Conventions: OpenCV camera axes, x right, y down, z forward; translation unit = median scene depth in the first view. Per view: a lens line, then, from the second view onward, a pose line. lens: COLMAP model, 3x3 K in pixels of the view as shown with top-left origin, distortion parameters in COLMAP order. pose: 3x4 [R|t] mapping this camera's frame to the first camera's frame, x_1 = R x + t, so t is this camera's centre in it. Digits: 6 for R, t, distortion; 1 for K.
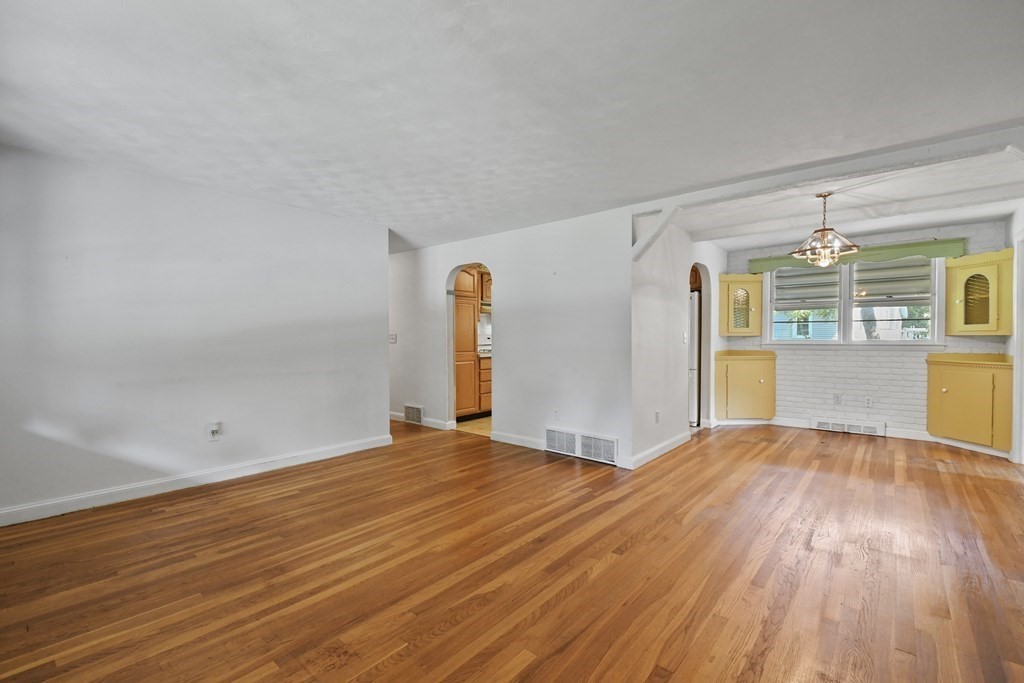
lens RADIAL K [[443.3, 0, 497.9], [0, 443.3, 347.9], [0, 0, 1]] dist [0.027428, -0.019529]
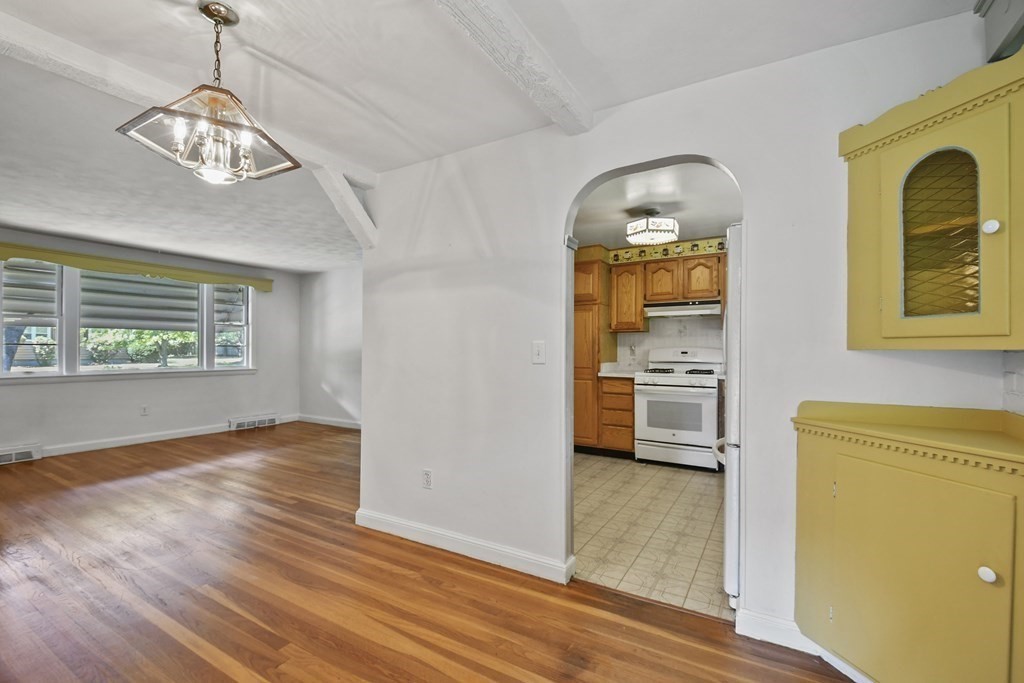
lens RADIAL K [[443.3, 0, 497.9], [0, 443.3, 347.9], [0, 0, 1]] dist [0.027428, -0.019529]
pose [[0.177375, -0.001824, -0.984142, 1.054221], [-0.030930, 0.999494, -0.007427, -0.026753], [0.983657, 0.031757, 0.177229, 1.053769]]
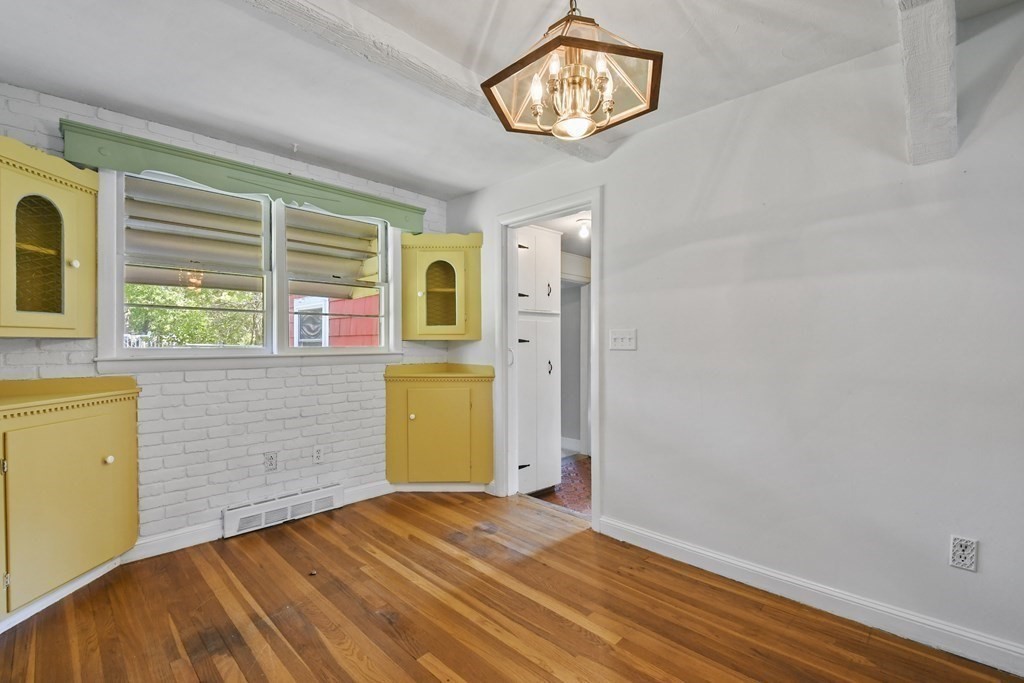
lens RADIAL K [[450.6, 0, 503.3], [0, 450.6, 348.6], [0, 0, 1]] dist [0.035028, -0.023983]
pose [[0.059270, -0.009391, 0.998198, 0.330800], [0.024667, 0.999664, 0.007941, -0.018327], [-0.997937, 0.024152, 0.059482, 0.920624]]
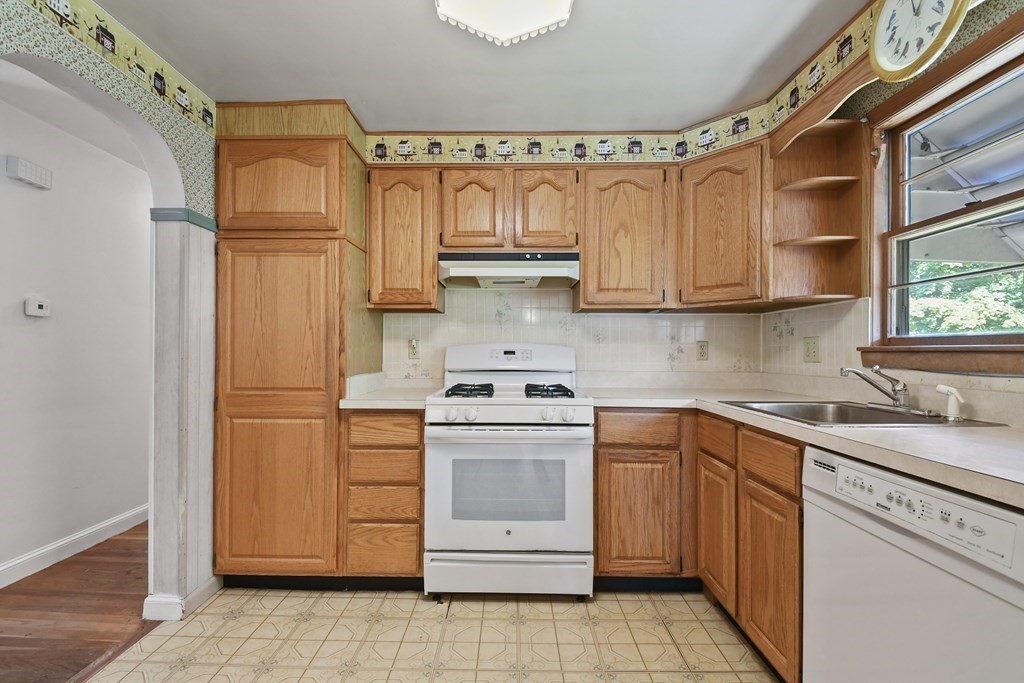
lens RADIAL K [[450.6, 0, 503.3], [0, 450.6, 348.6], [0, 0, 1]] dist [0.035028, -0.023983]
pose [[0.659018, 0.002228, -0.752124, 0.444045], [-0.026622, 0.999438, -0.020365, -0.030678], [0.751656, 0.033444, 0.658707, 1.328578]]
